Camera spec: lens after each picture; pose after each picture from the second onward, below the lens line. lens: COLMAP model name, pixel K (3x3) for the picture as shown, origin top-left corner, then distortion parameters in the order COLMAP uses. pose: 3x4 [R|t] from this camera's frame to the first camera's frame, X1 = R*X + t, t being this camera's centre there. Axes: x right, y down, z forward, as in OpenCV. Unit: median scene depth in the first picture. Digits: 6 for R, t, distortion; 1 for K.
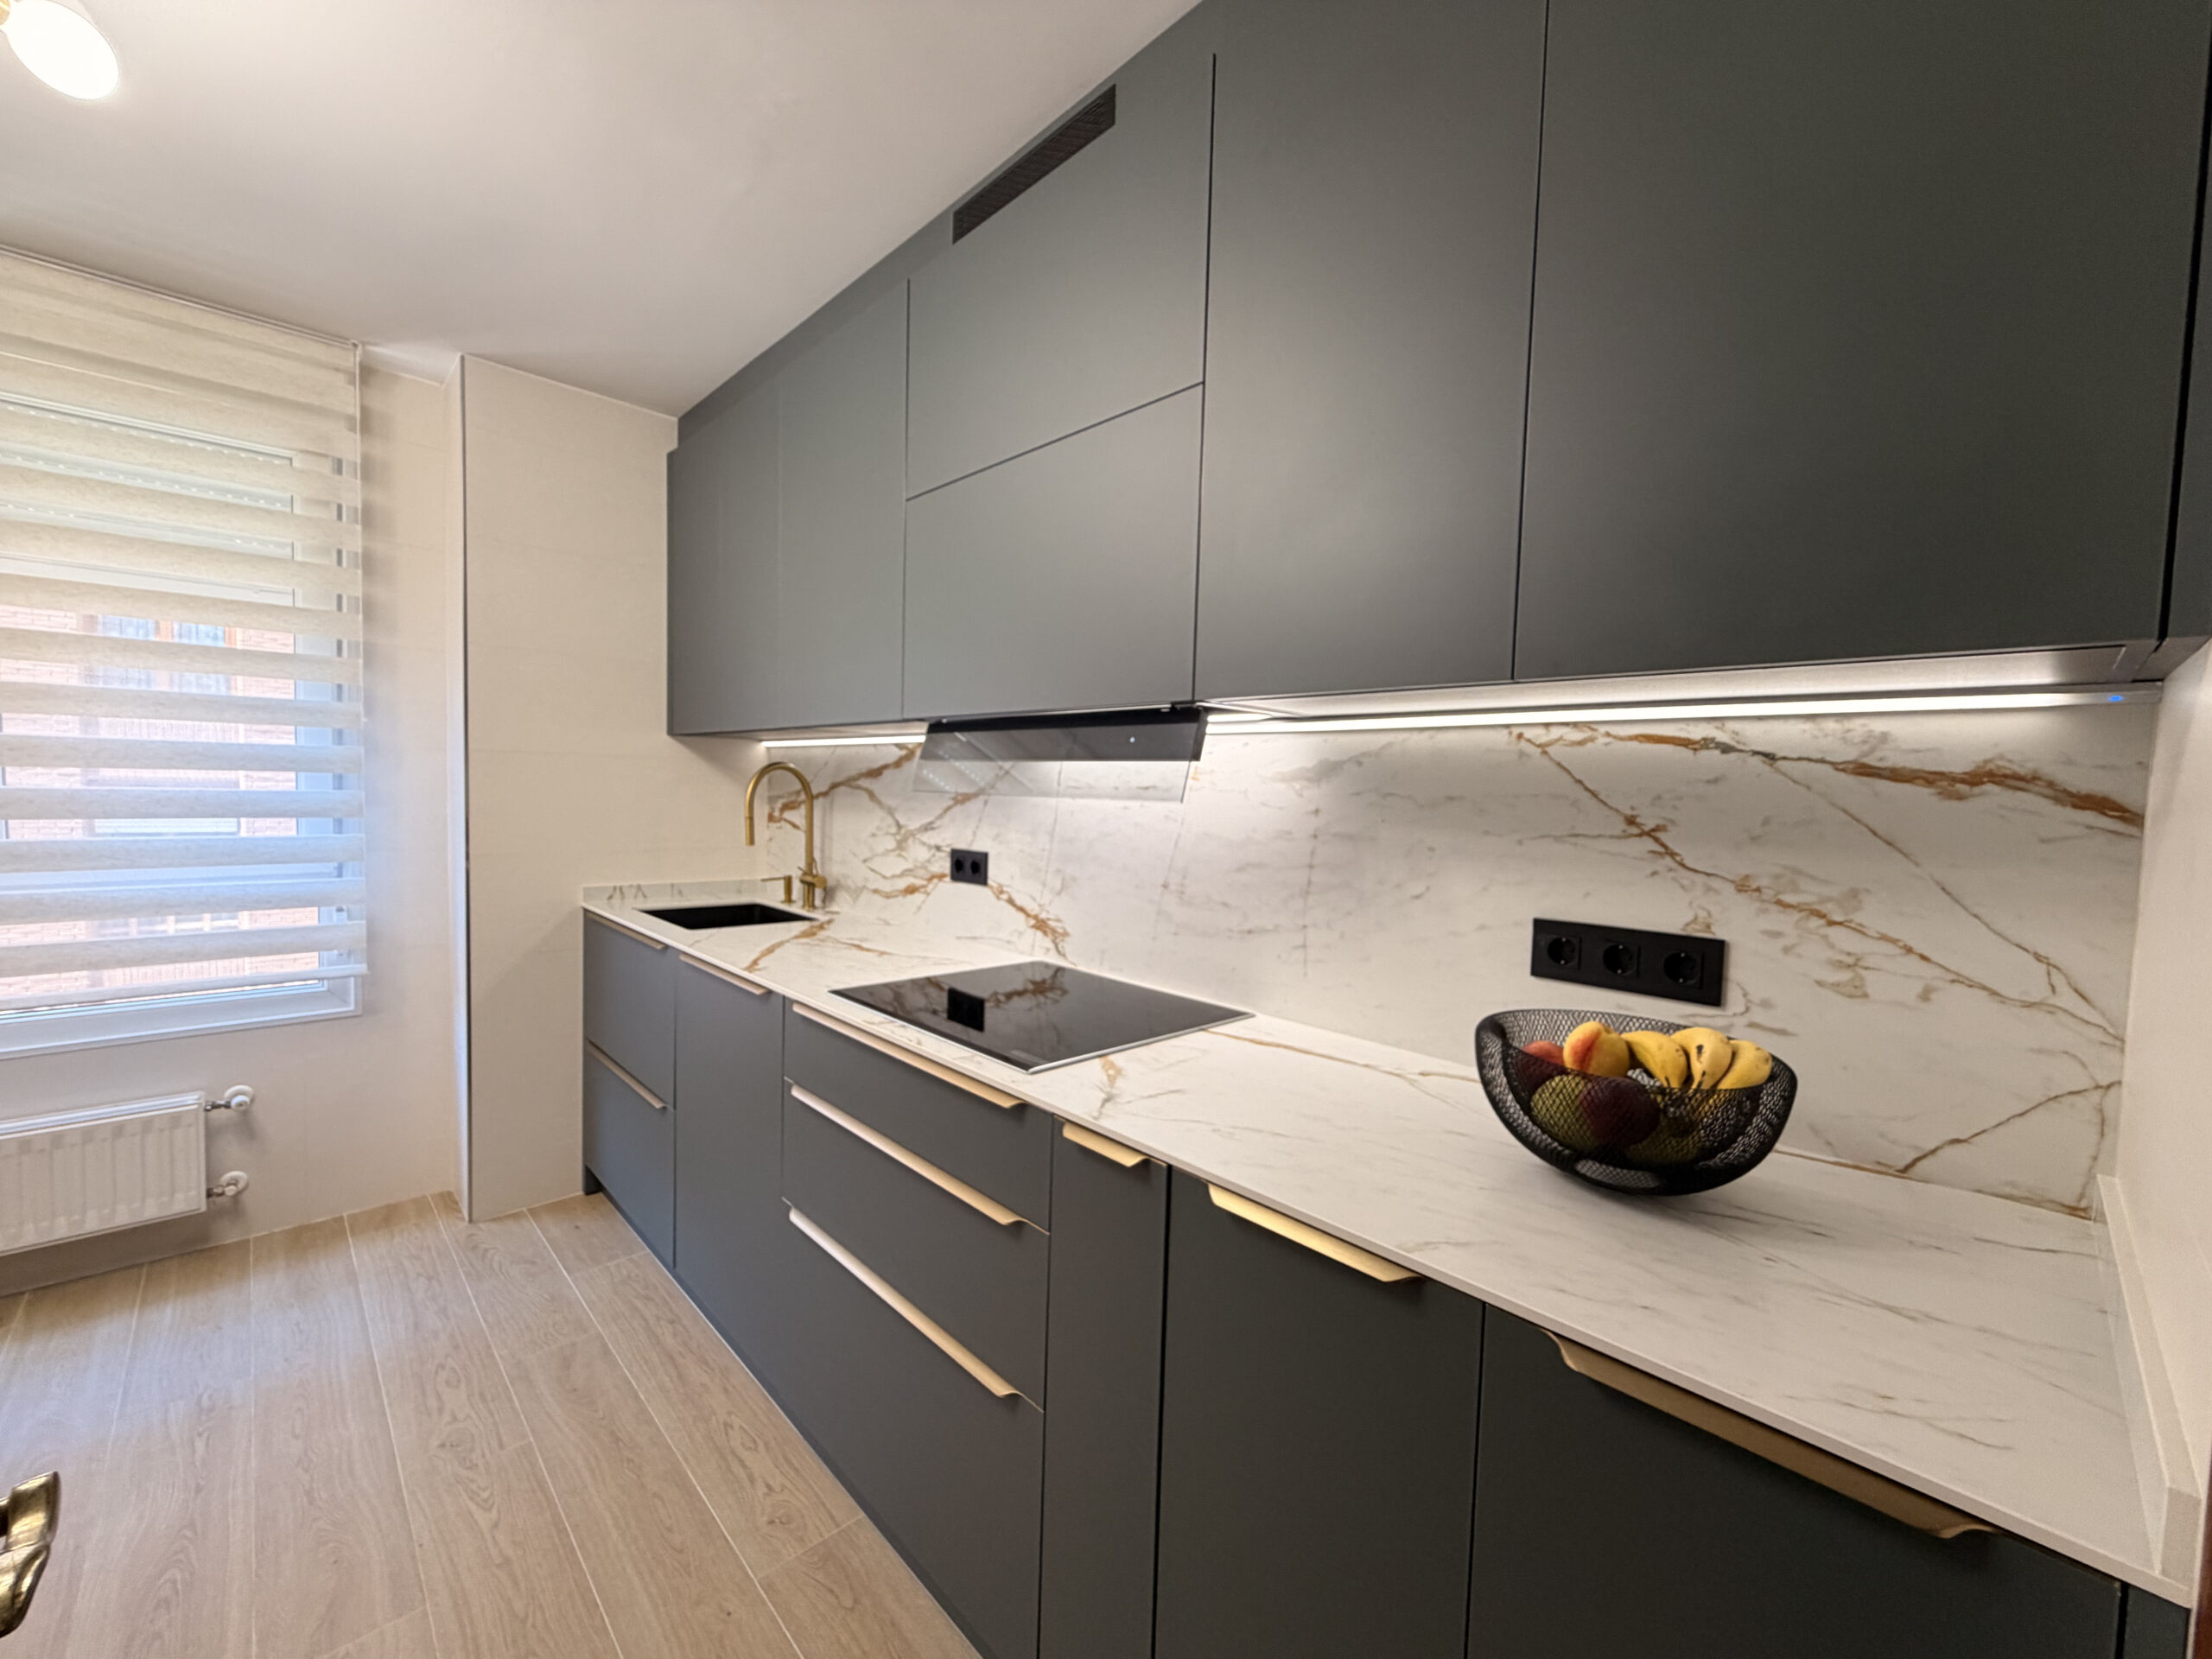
lens RADIAL K [[884.4, 0, 1099.6], [0, 884.4, 831.9], [0, 0, 1]] dist [-0.000261, 0.000171]
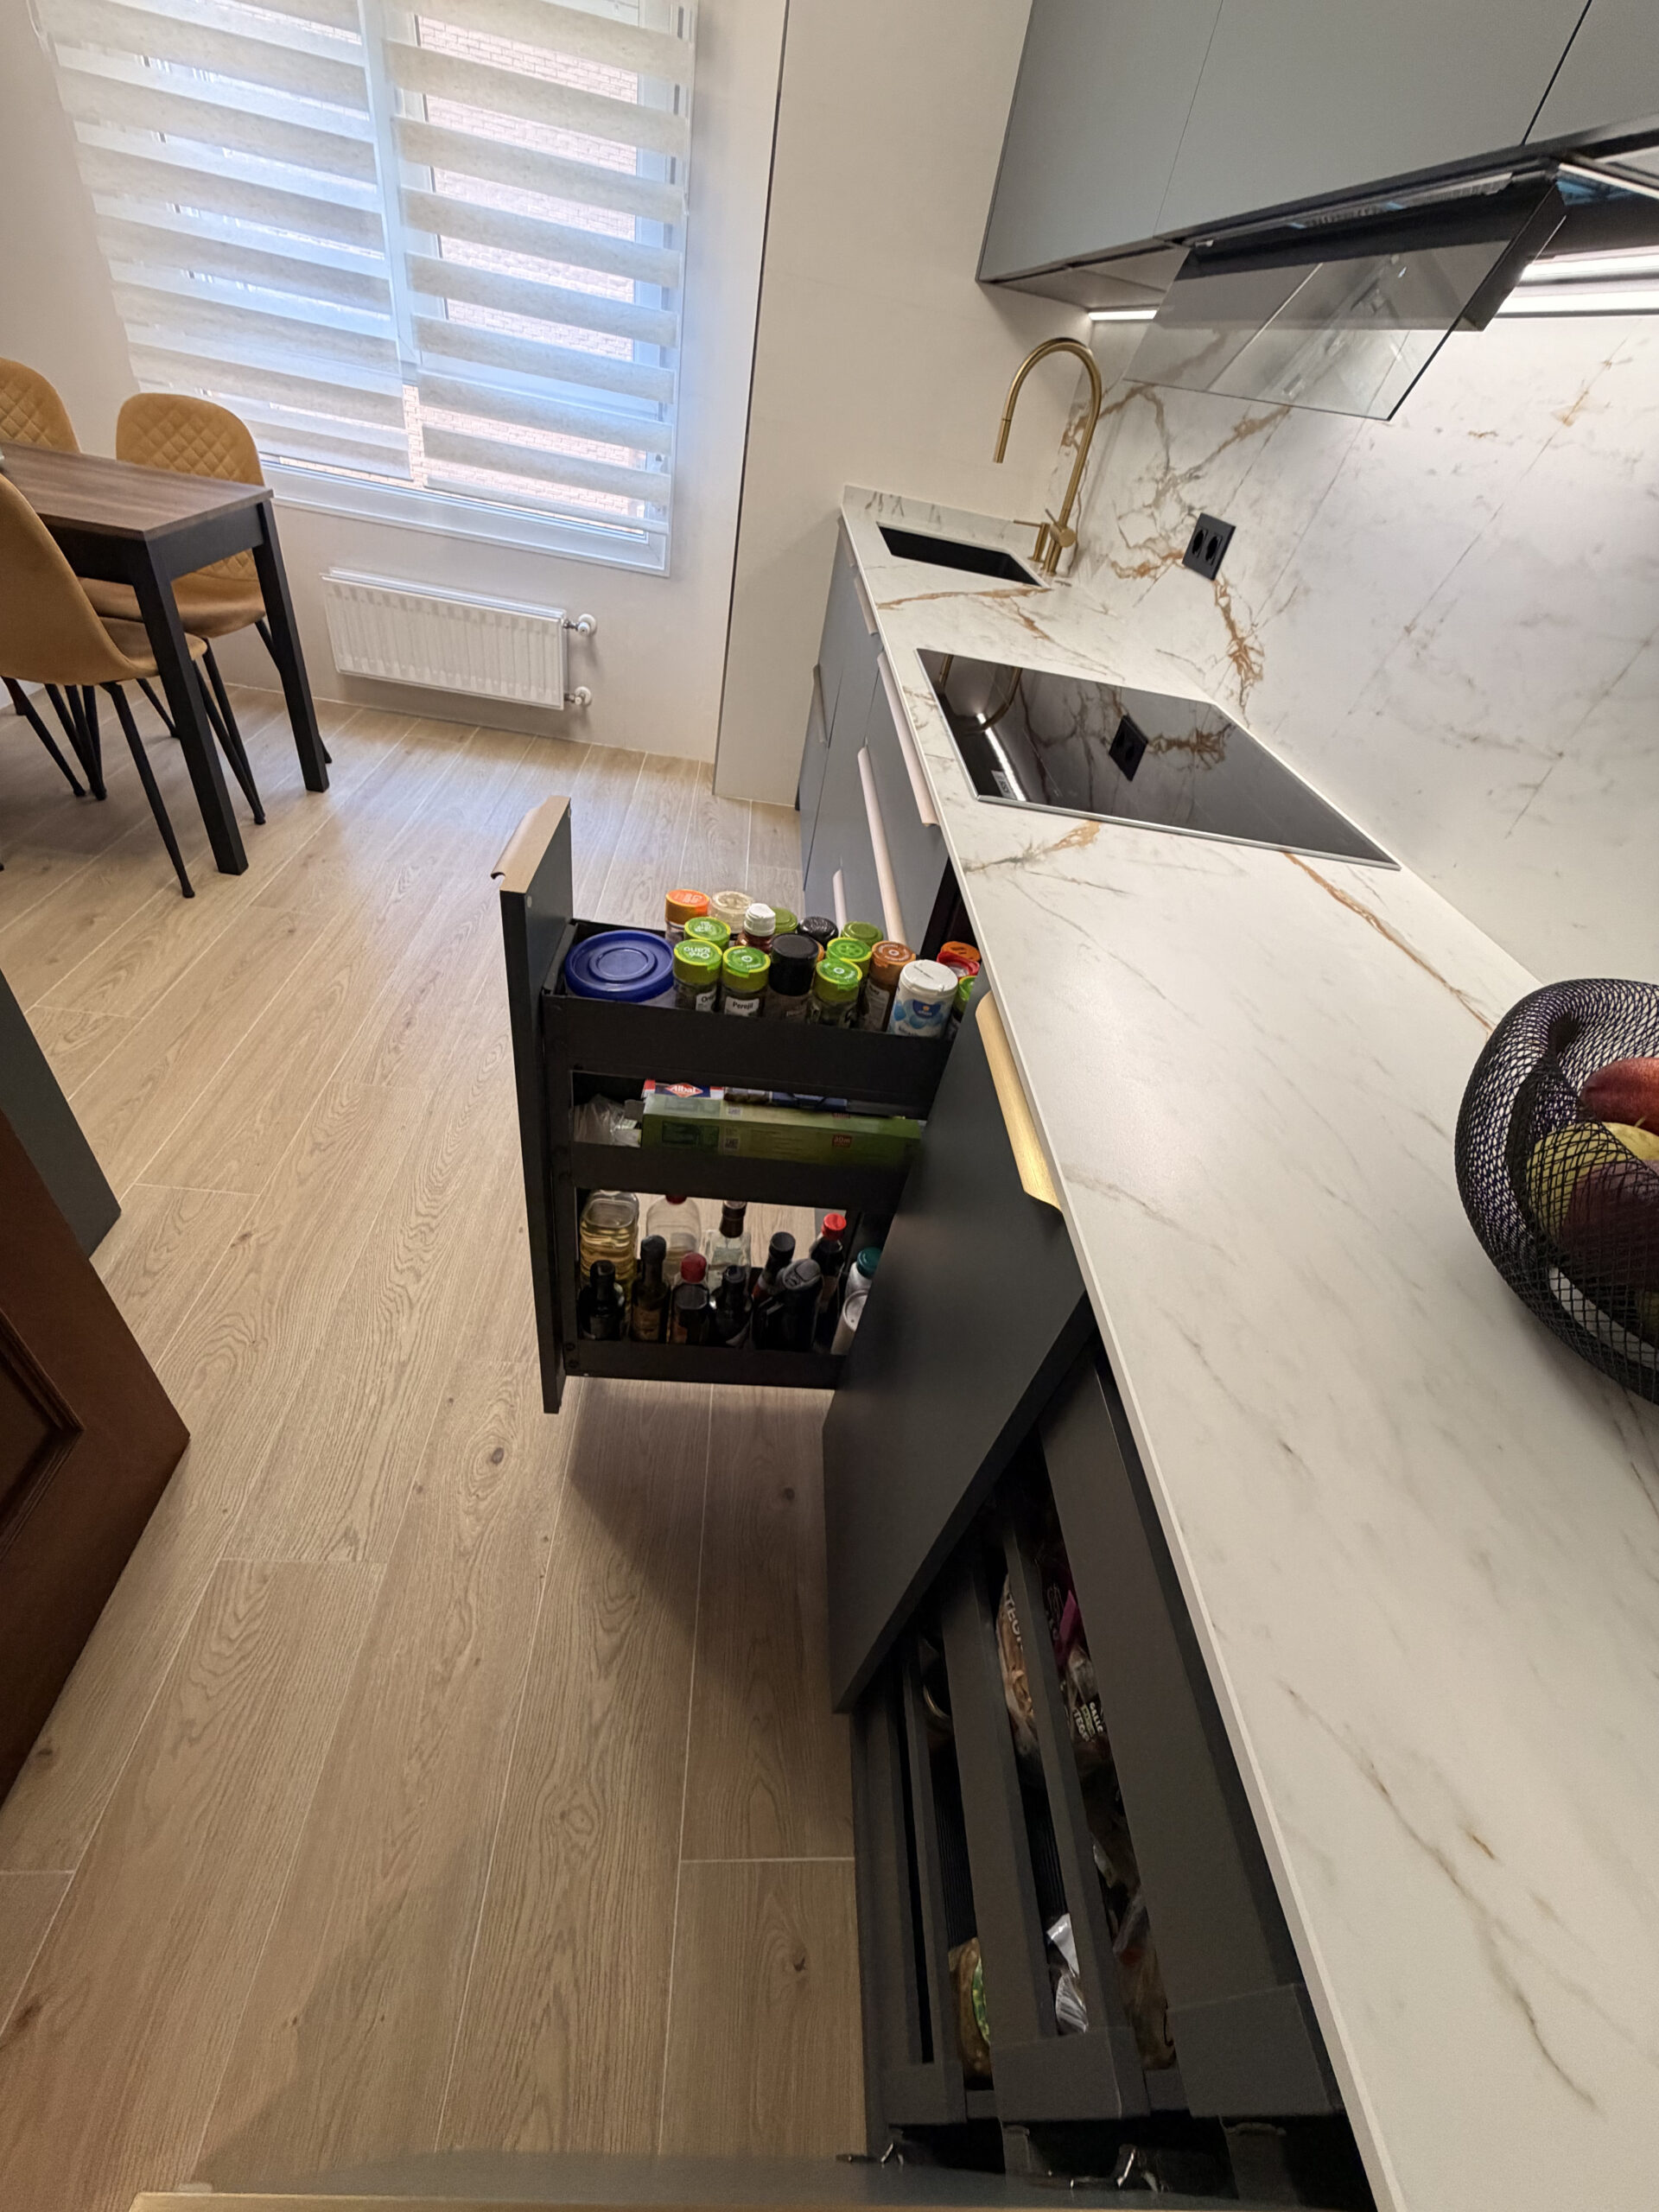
lens RADIAL K [[884.4, 0, 828.1], [0, 884.4, 1099.7], [0, 0, 1]] dist [-0.000261, 0.000171]
pose [[0.742341, 0.509809, -0.434769, 0.184143], [-0.187025, 0.780760, 0.596184, 0.021789], [0.643391, -0.361259, 0.674937, 0.170027]]
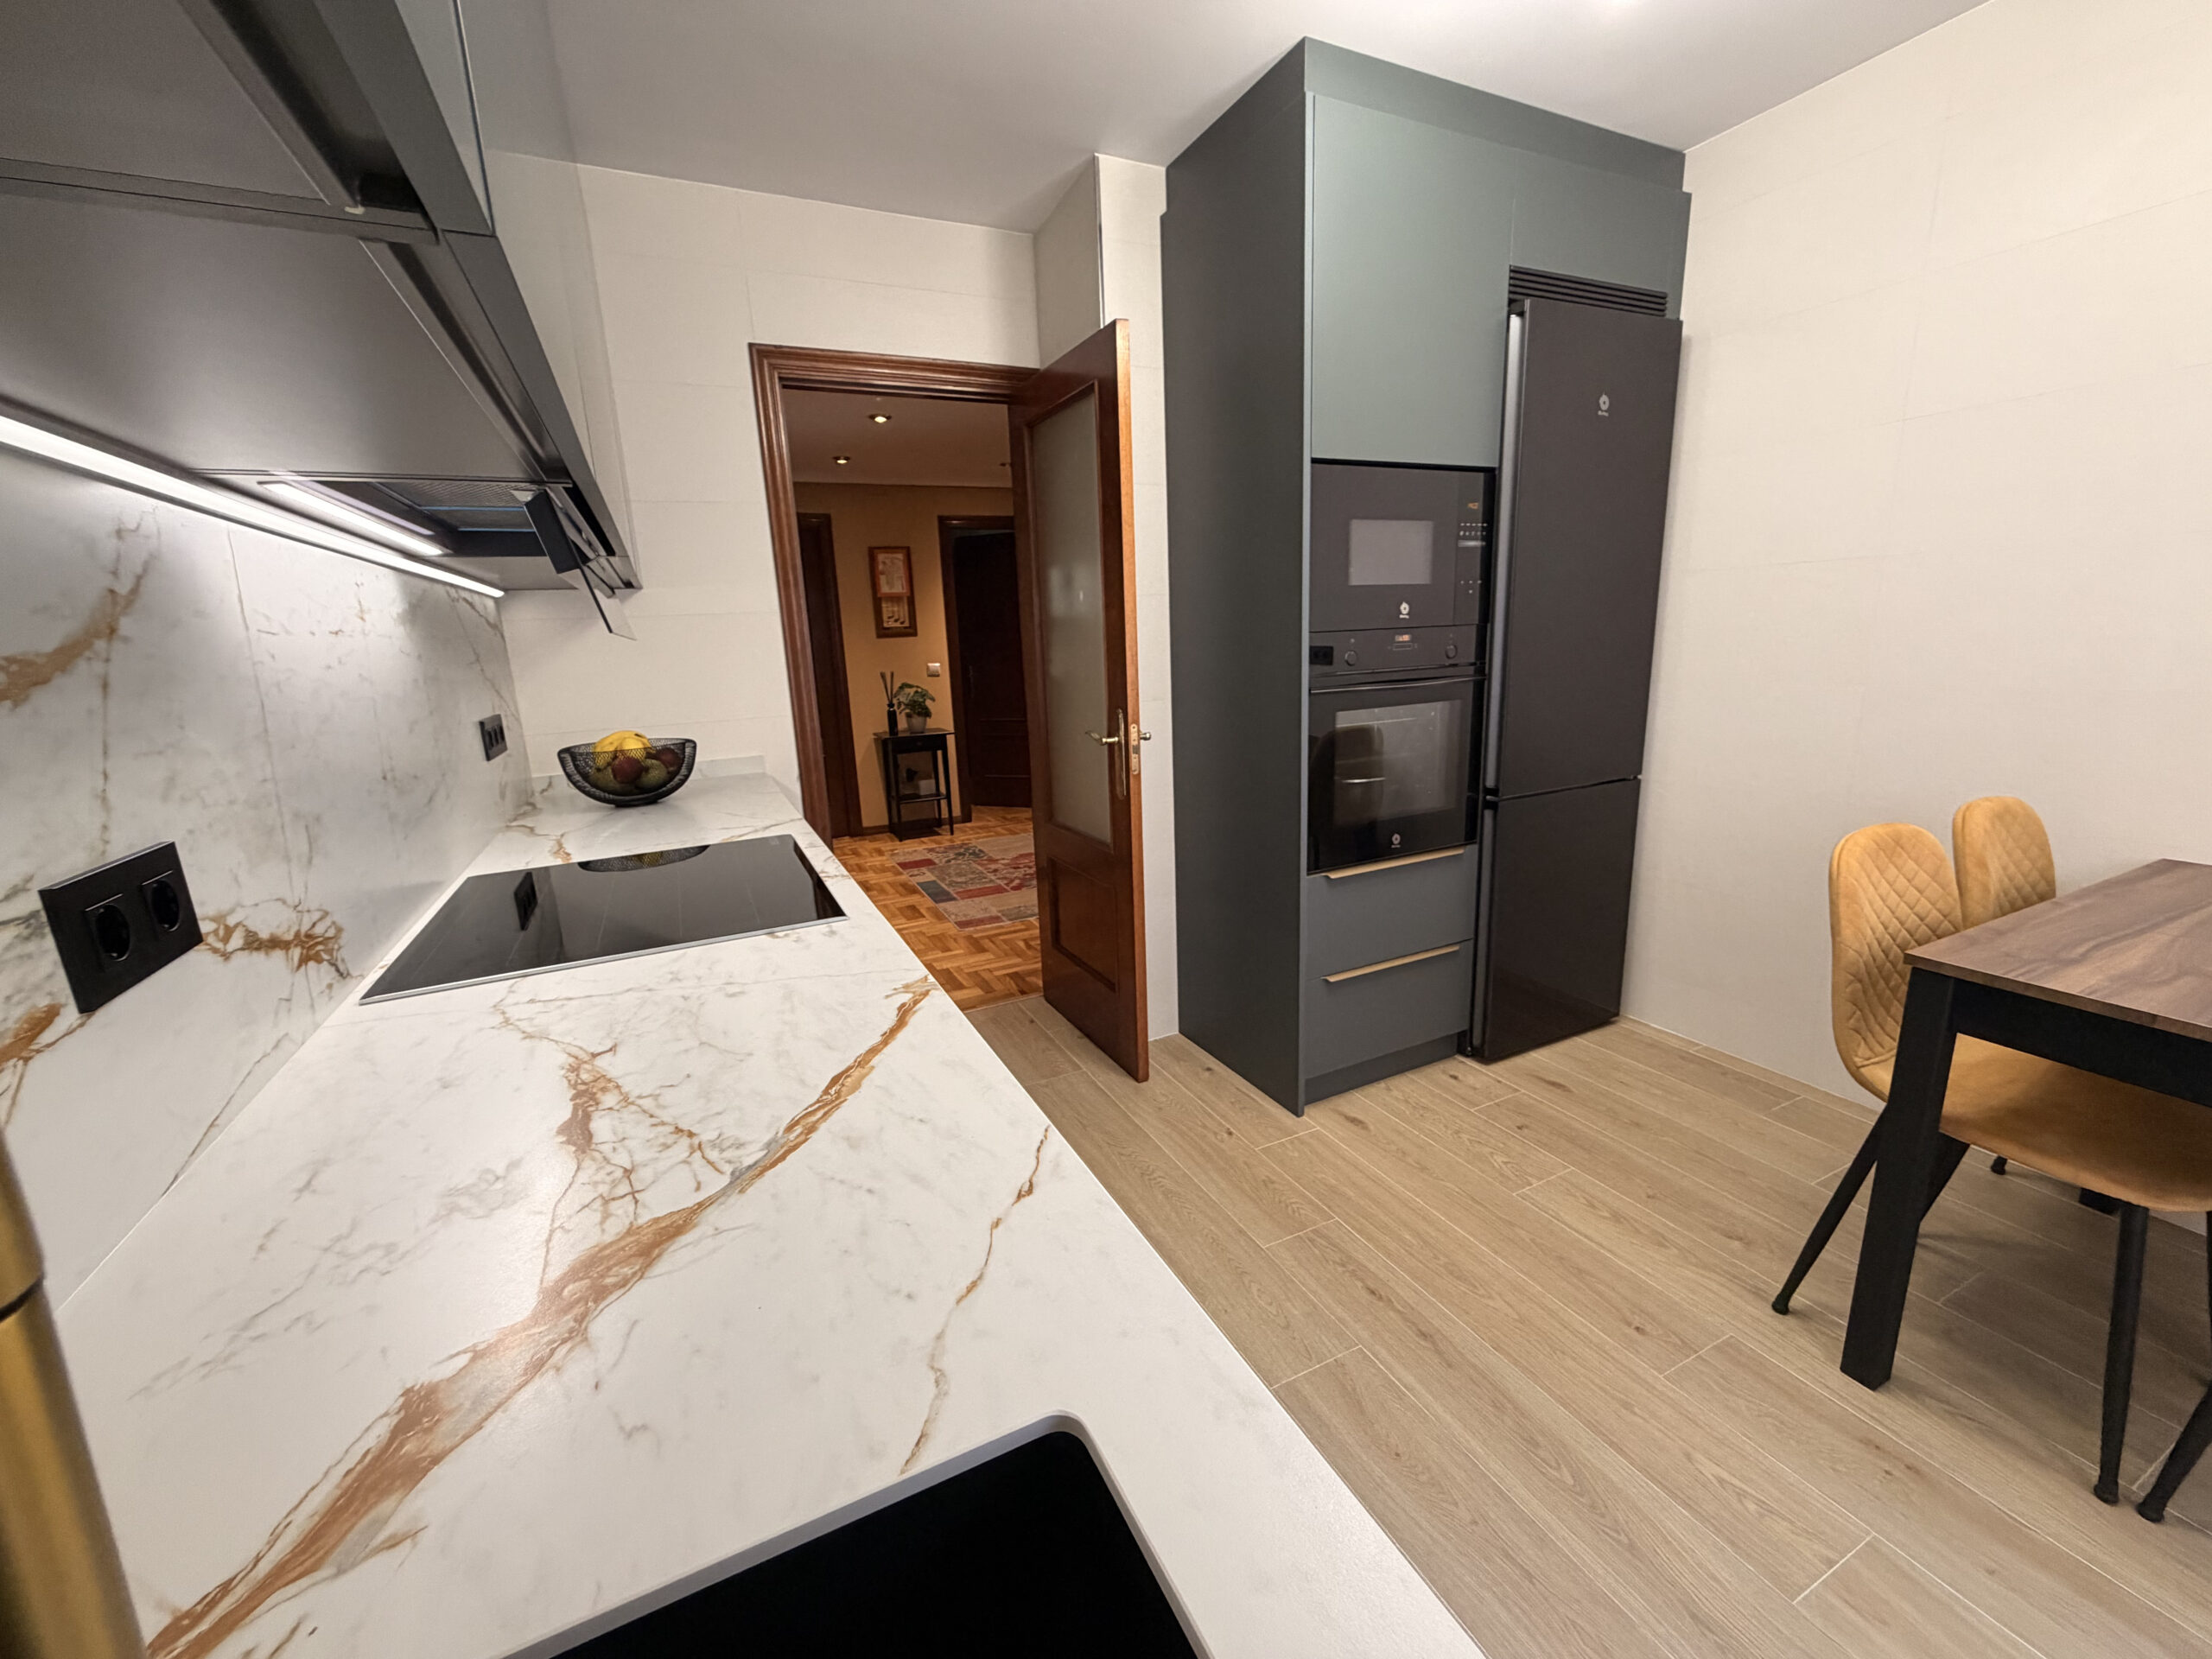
lens RADIAL K [[884.4, 0, 1099.0], [0, 884.4, 830.1], [0, 0, 1]] dist [-0.000261, 0.000171]
pose [[-0.950377, -0.056027, 0.306013, -0.585471], [0.031811, 0.960993, 0.274738, -0.062204], [-0.309469, 0.270839, -0.911523, 1.283155]]
